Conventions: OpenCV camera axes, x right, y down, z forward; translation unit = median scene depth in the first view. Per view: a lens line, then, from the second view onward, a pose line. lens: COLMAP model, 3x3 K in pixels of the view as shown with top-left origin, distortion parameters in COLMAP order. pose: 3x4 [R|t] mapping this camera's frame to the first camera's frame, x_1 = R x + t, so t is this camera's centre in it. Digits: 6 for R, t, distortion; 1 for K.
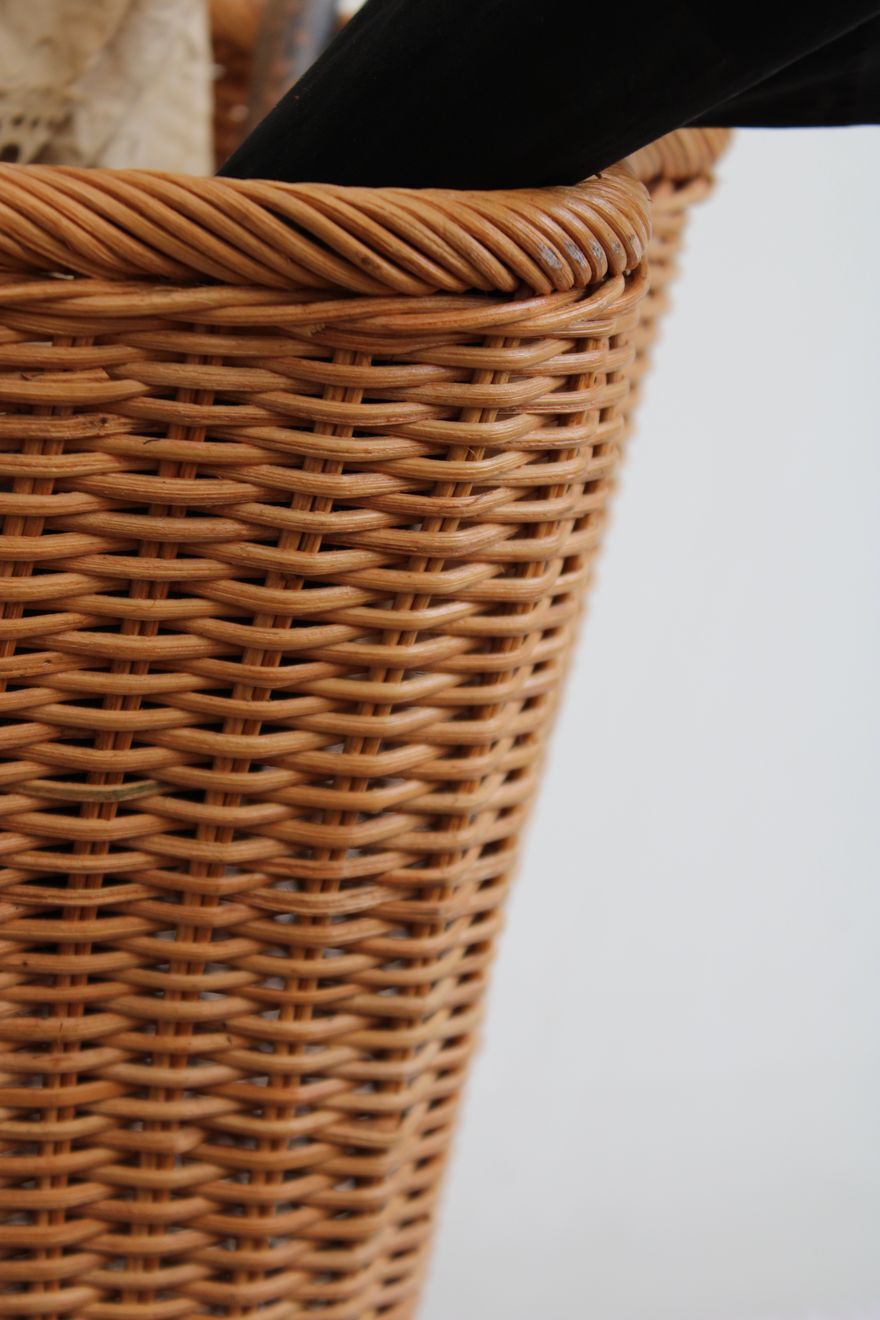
lens RADIAL K [[3061.4, 0, 436.5], [0, 3061.4, 662.0], [0, 0, 1]] dist [0.076402, 0.000000]
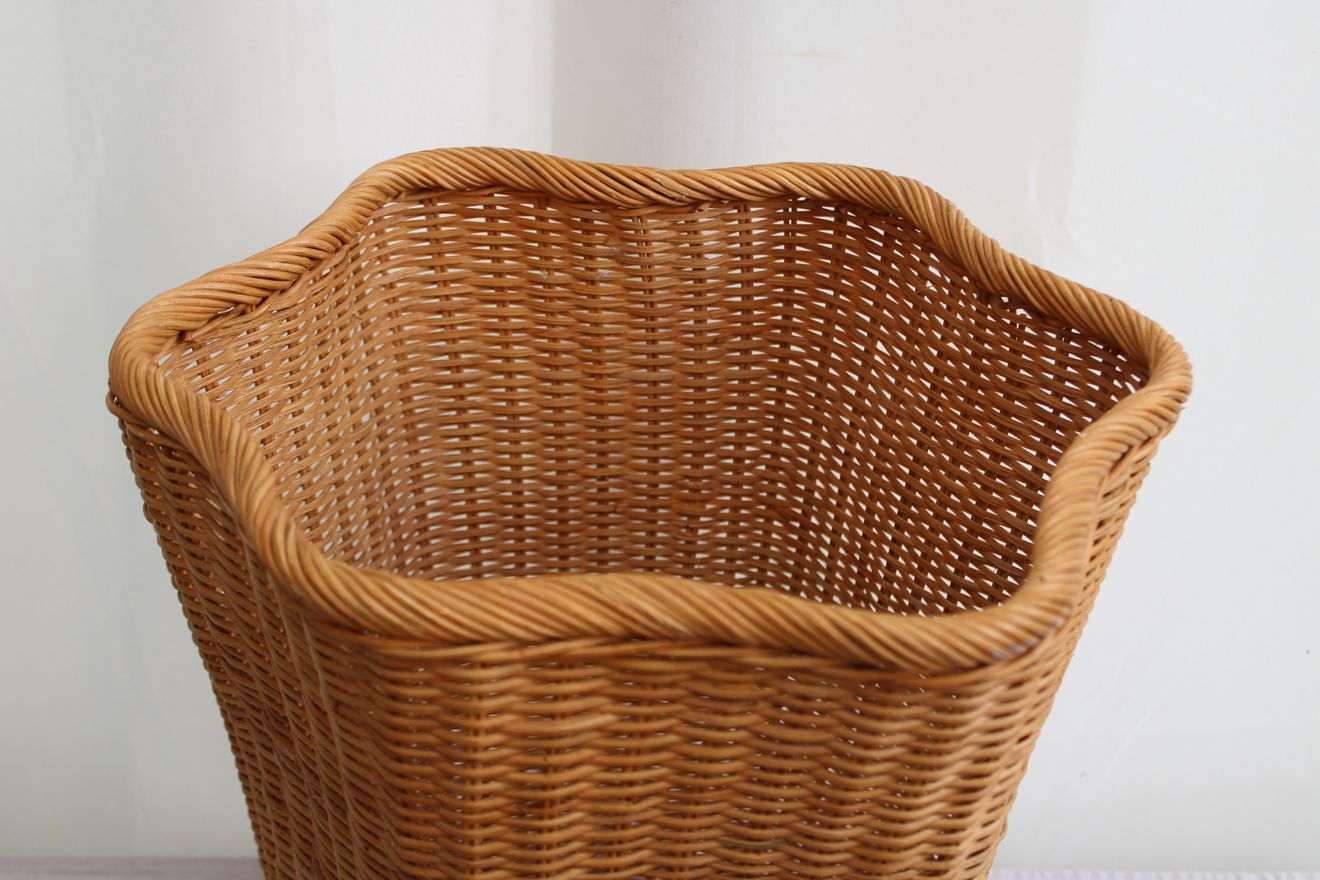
lens RADIAL K [[1831.6, 0, 657.5], [0, 1831.6, 434.8], [0, 0, 1]] dist [-0.040930, 0.000000]
pose [[0.955914, 0.107600, -0.273223, 0.116598], [-0.042248, 0.971162, 0.234648, -0.466028], [0.290592, -0.212760, 0.932893, -0.040160]]
